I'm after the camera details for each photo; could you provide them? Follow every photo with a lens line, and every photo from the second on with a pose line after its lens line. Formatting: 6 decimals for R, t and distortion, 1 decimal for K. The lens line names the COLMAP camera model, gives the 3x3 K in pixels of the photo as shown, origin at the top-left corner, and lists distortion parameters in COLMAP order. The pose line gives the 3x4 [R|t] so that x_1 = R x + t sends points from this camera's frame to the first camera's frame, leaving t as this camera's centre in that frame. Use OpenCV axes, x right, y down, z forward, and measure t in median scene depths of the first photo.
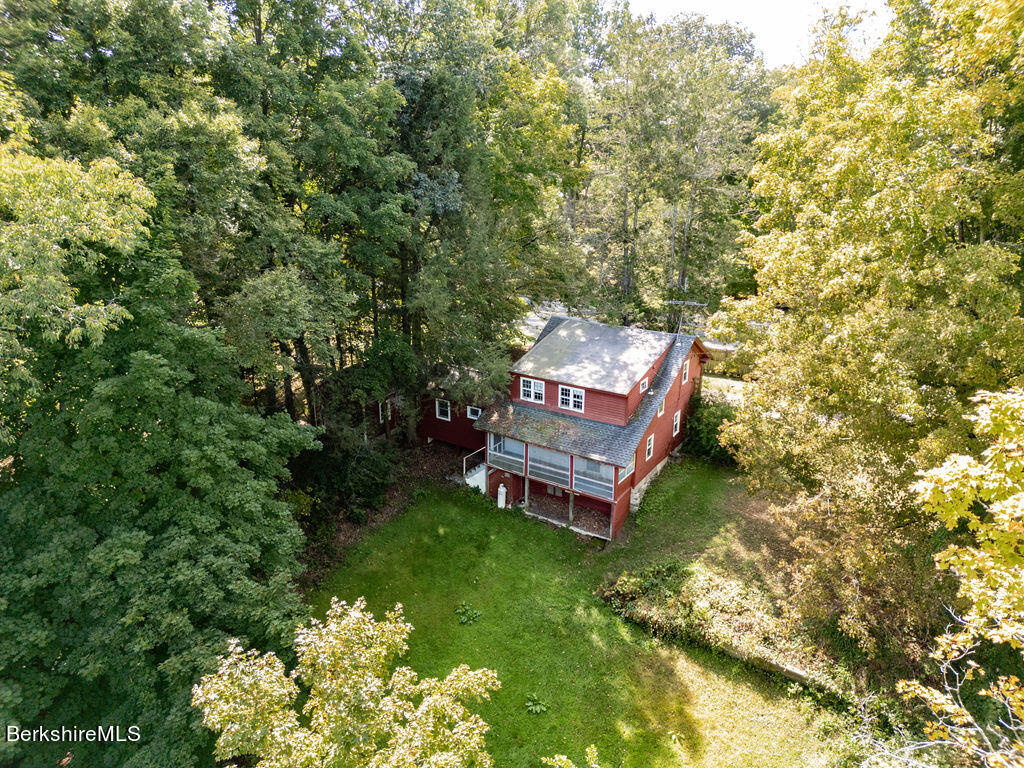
lens RADIAL K [[729.2, 0, 512.0], [0, 729.2, 384.0], [0, 0, 1]] dist [0.077164, -0.096650]
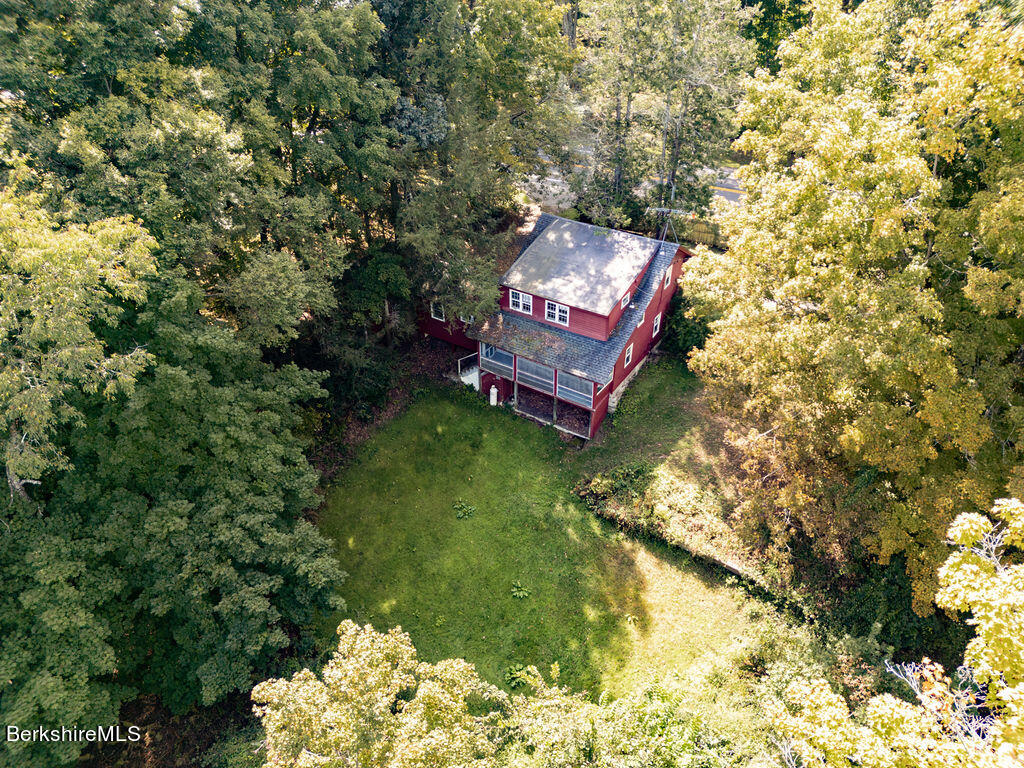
lens RADIAL K [[729.2, 0, 512.0], [0, 729.2, 384.0], [0, 0, 1]] dist [0.077164, -0.096650]
pose [[0.999956, -0.004210, -0.008398, 0.026125], [0.006513, 0.954915, 0.296809, -0.212145], [0.006770, -0.296851, 0.954900, -0.053394]]
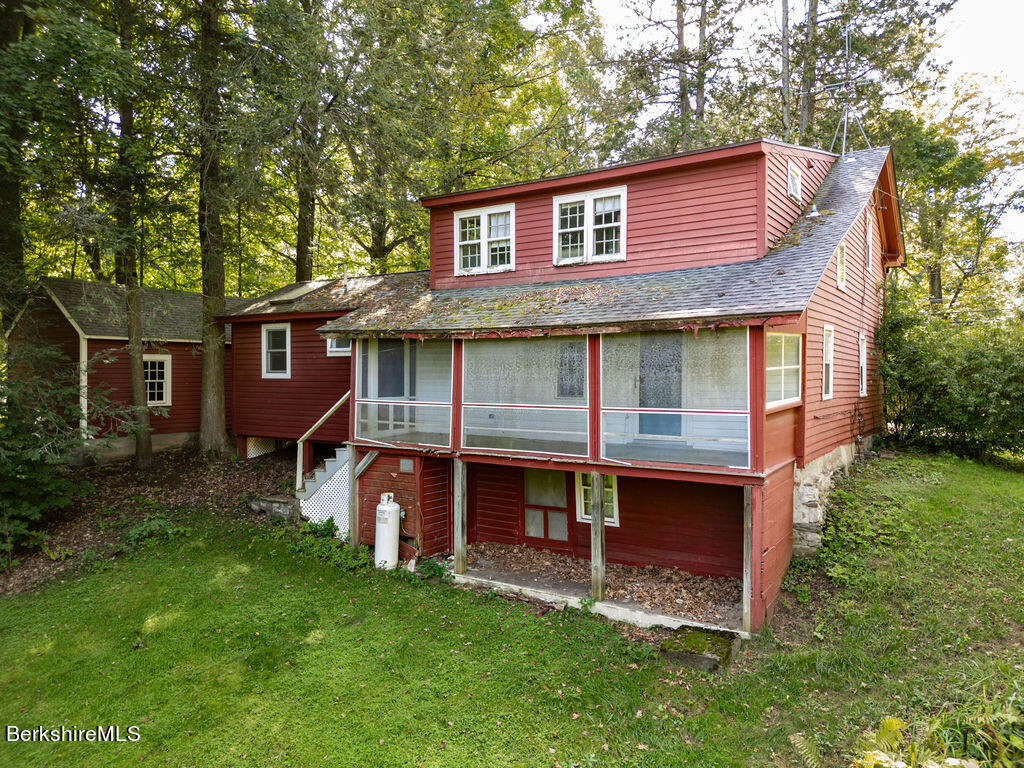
lens RADIAL K [[729.2, 0, 512.0], [0, 729.2, 384.0], [0, 0, 1]] dist [0.077164, -0.096650]
pose [[0.999651, -0.000498, -0.026410, 0.057641], [-0.008600, 0.939208, -0.343241, 0.228817], [0.024975, 0.343348, 0.938876, 0.742627]]
